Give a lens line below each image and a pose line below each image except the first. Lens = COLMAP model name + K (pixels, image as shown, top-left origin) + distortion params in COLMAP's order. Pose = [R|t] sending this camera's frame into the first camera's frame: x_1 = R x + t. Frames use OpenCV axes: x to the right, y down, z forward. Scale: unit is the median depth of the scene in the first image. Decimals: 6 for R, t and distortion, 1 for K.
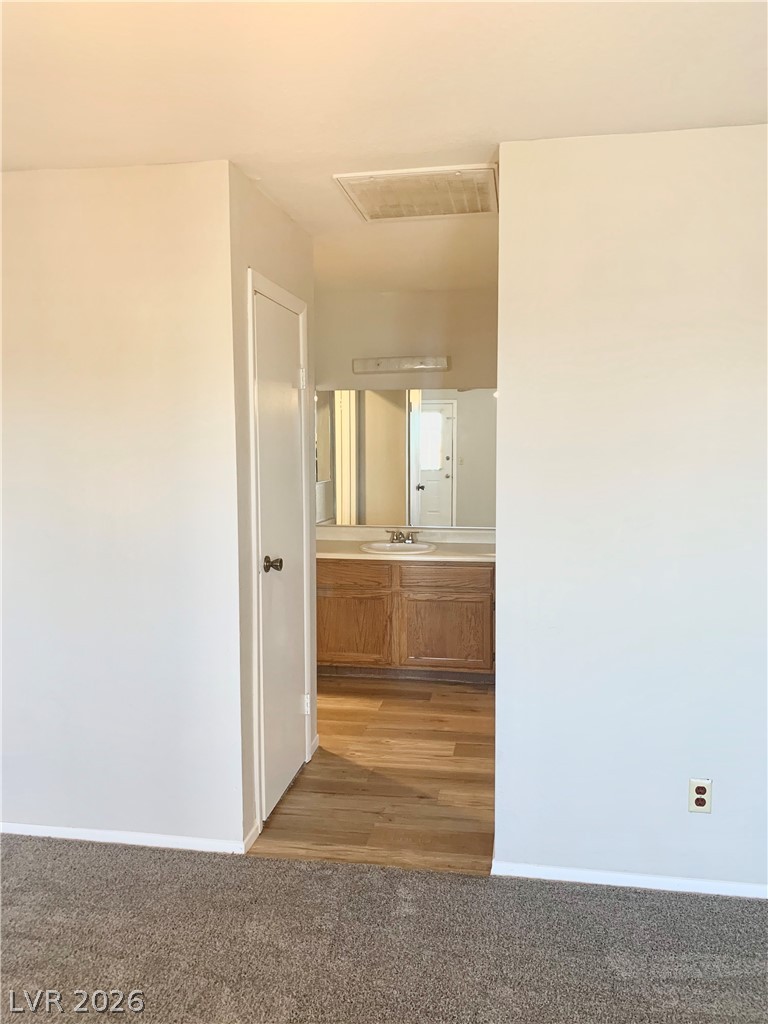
lens RADIAL K [[799.3, 0, 385.9], [0, 799.3, 512.1], [0, 0, 1]] dist [0.033821, -0.004816]
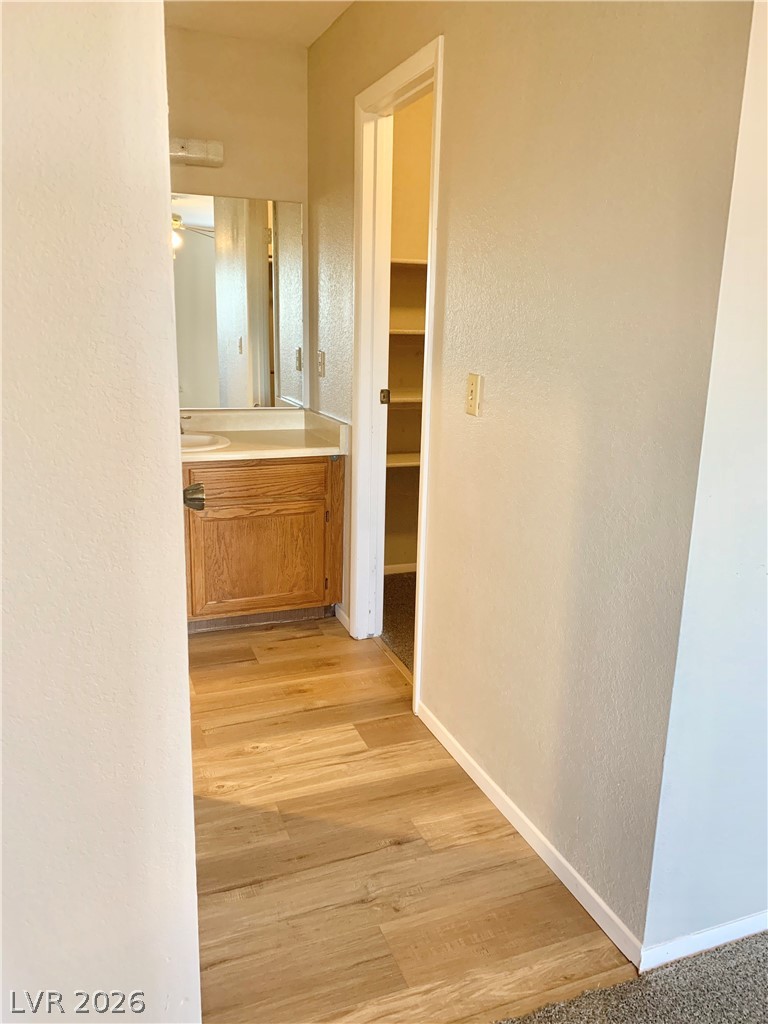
lens RADIAL K [[799.3, 0, 381.4], [0, 799.3, 512.7], [0, 0, 1]] dist [0.033821, -0.004816]
pose [[0.860447, -0.112183, 0.497037, -0.193433], [0.033514, 0.985810, 0.164484, -0.001701], [-0.508437, -0.124872, 0.851997, 0.391123]]
